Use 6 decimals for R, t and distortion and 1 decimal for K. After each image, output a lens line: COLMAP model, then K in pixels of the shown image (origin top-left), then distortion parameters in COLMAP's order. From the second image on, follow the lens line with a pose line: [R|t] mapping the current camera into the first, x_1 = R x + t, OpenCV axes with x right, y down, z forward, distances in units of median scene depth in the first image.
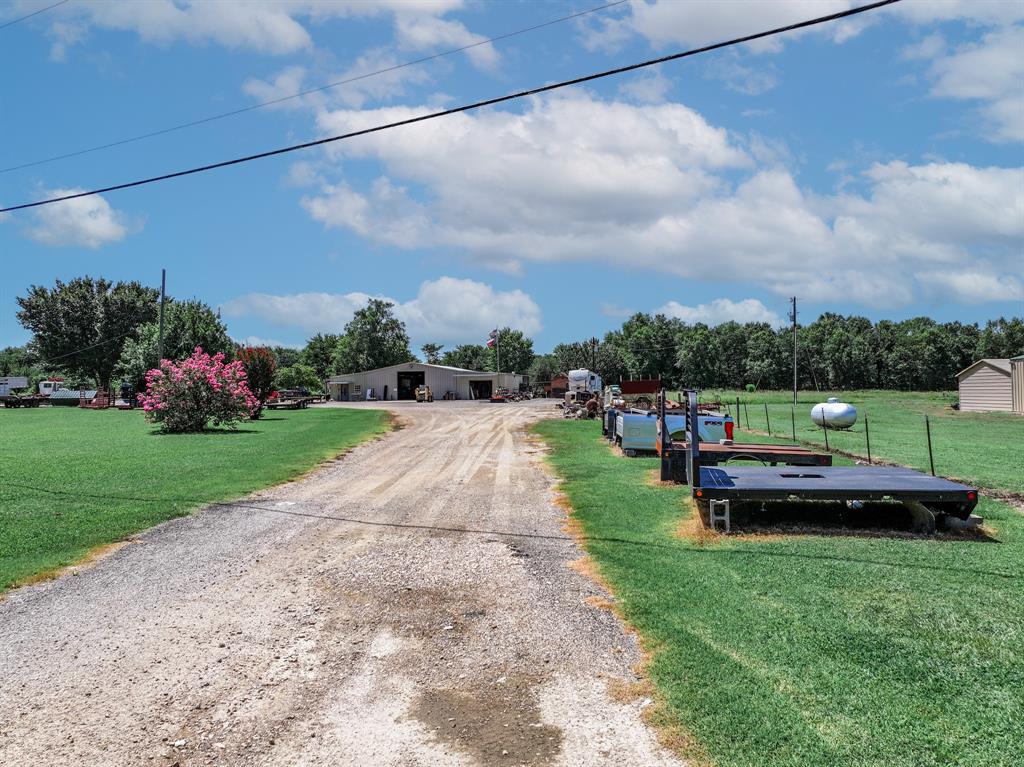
lens RADIAL K [[709.9, 0, 514.5], [0, 709.9, 382.9], [0, 0, 1]] dist [0.003421, -0.000540]
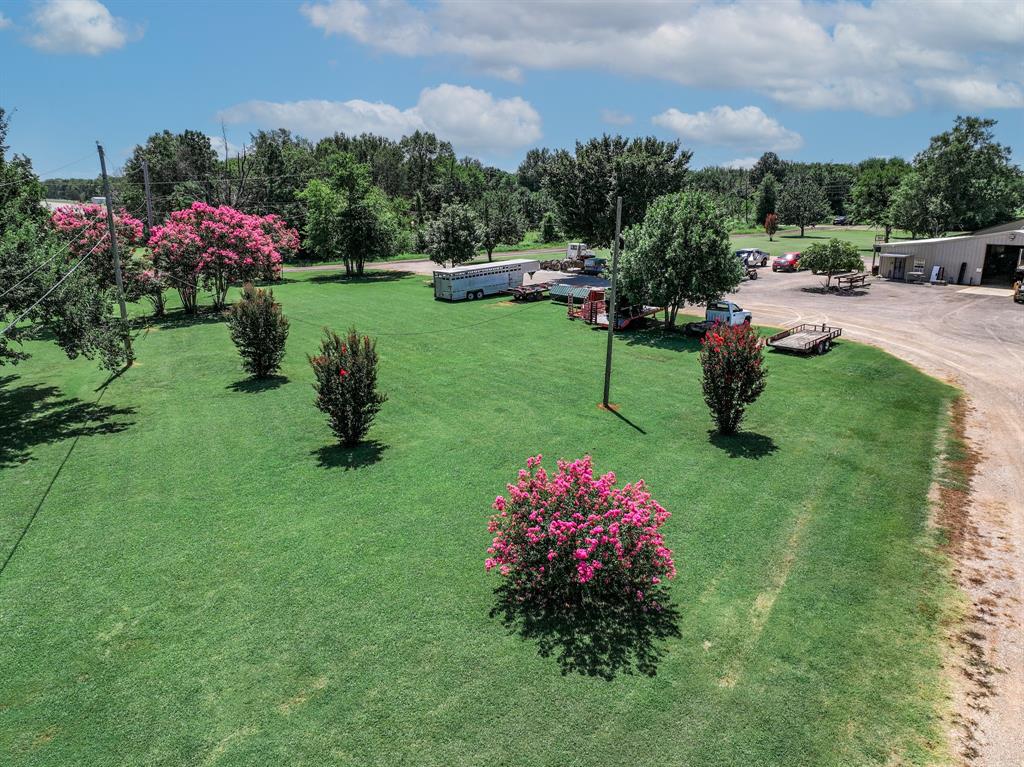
lens RADIAL K [[709.9, 0, 516.0], [0, 709.9, 387.9], [0, 0, 1]] dist [0.003421, -0.000540]
pose [[0.745627, 0.169101, -0.644550, -0.037872], [0.015934, 0.962464, 0.270941, -0.074912], [0.666173, -0.212291, 0.714945, 0.177254]]
